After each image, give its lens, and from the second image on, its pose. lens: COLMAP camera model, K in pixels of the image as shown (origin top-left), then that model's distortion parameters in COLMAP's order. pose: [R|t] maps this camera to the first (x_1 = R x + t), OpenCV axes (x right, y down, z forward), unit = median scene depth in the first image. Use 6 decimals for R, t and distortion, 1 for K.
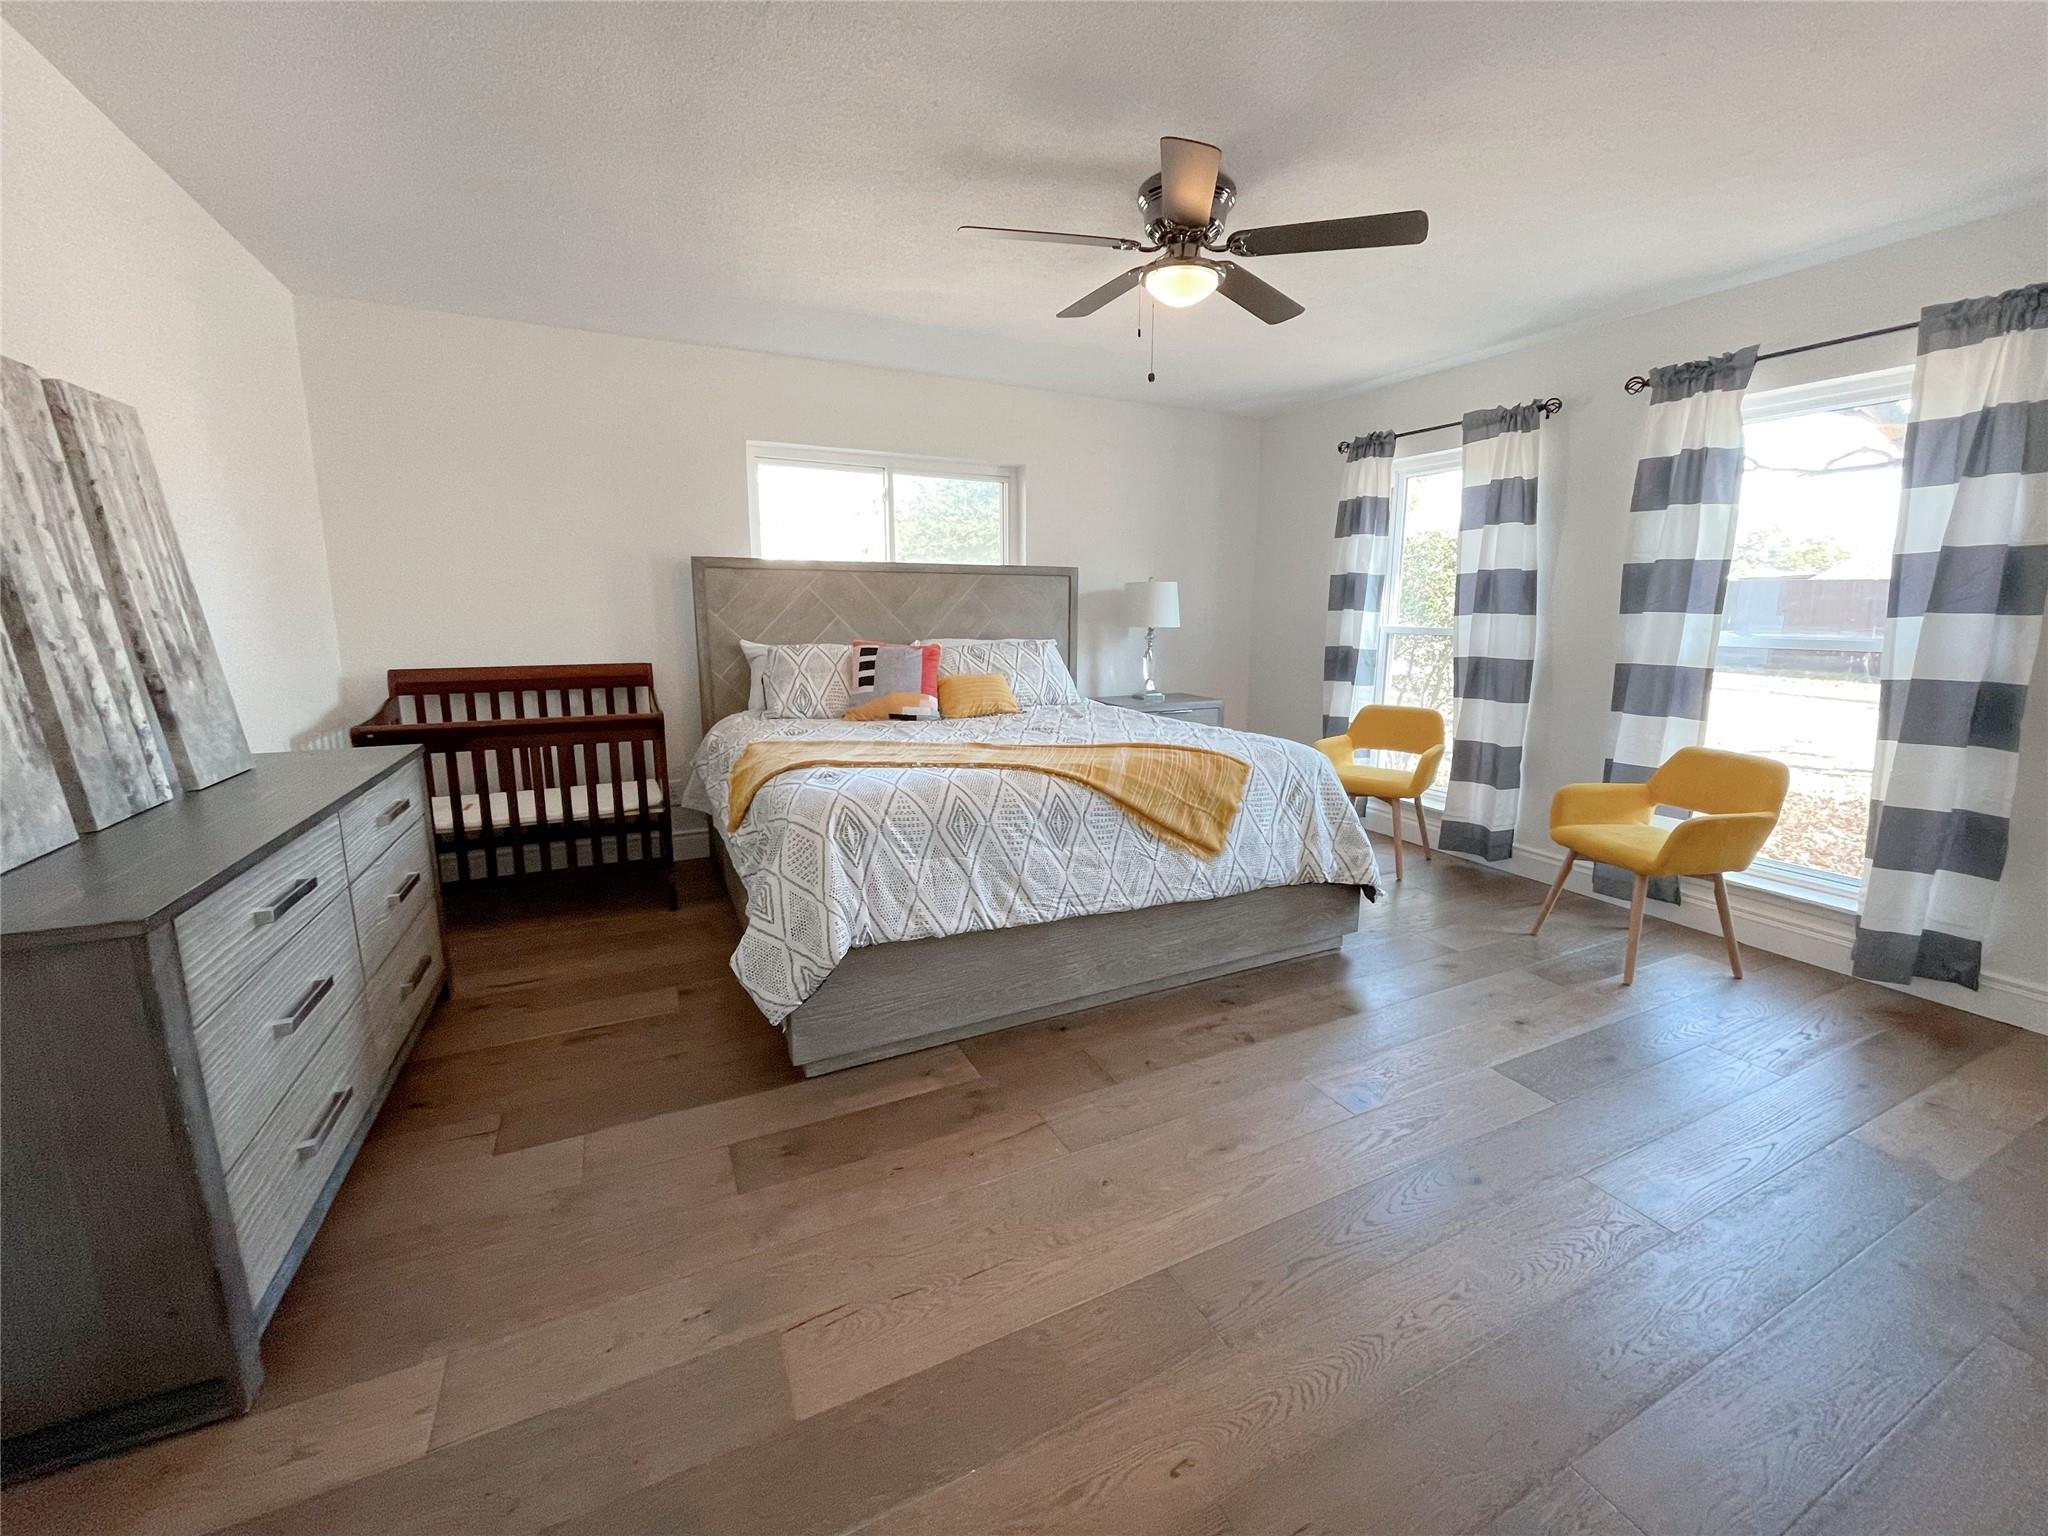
lens RADIAL K [[829.5, 0, 1025.7], [0, 829.5, 746.5], [0, 0, 1]] dist [-0.000789, 0.000323]
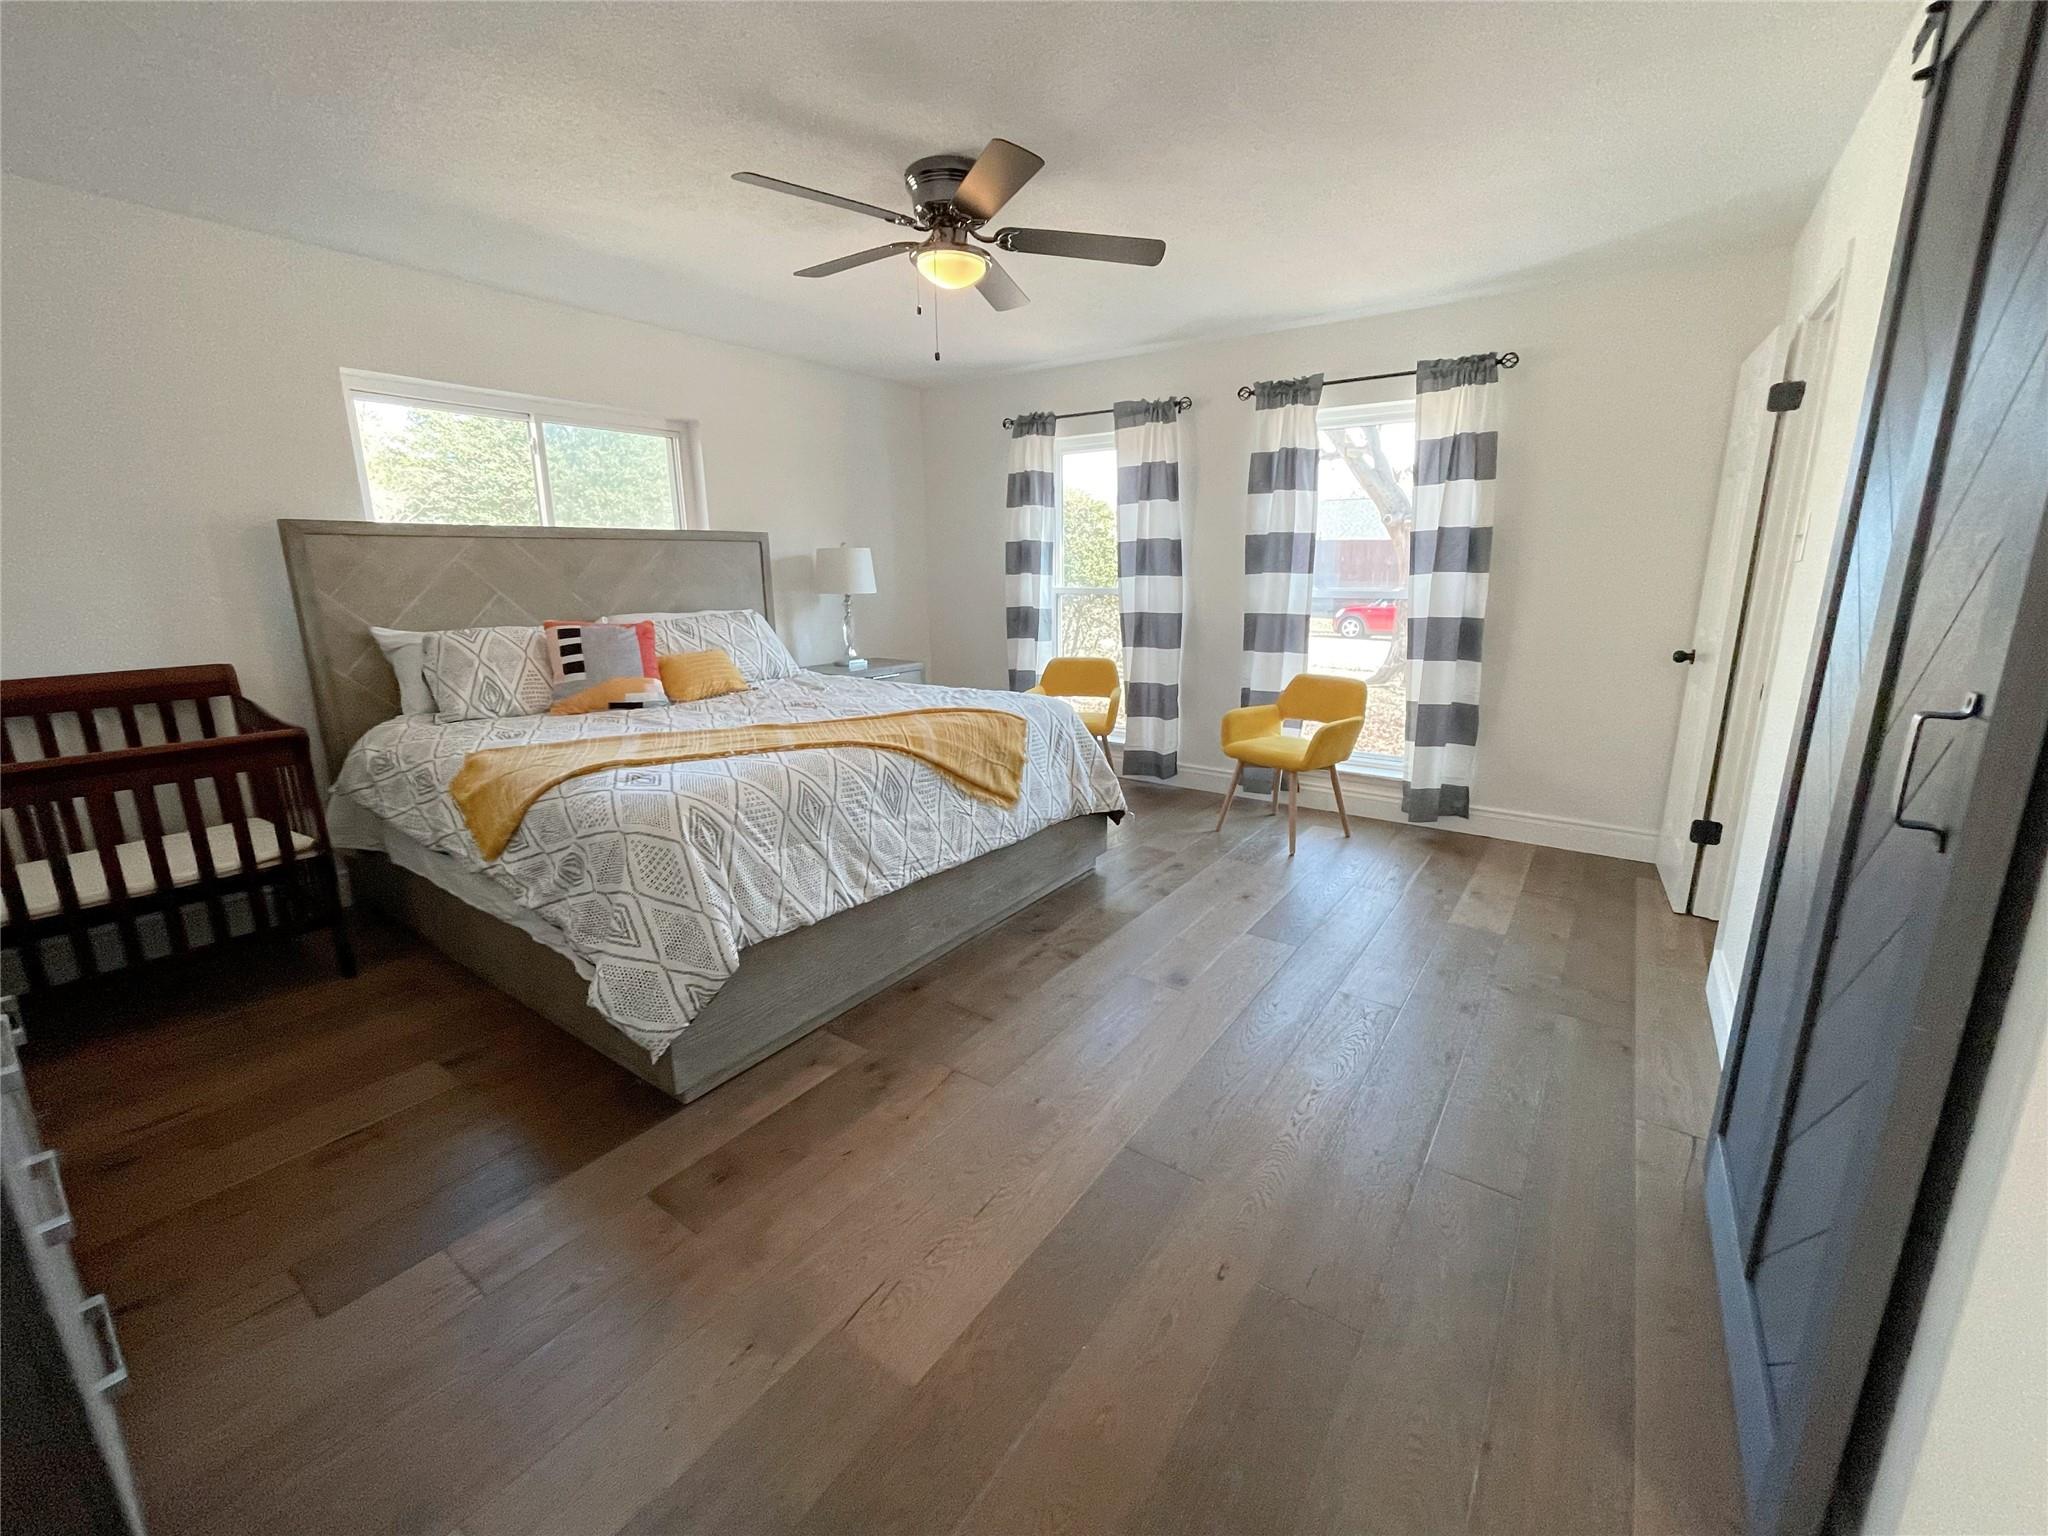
lens RADIAL K [[826.0, 0, 1034.6], [0, 826.0, 747.4], [0, 0, 1]] dist [-0.001614, -0.000808]
pose [[0.881906, -0.113959, 0.457444, -0.198531], [0.091437, 0.993265, 0.071161, -0.015587], [-0.462473, -0.020930, 0.886386, 0.012533]]
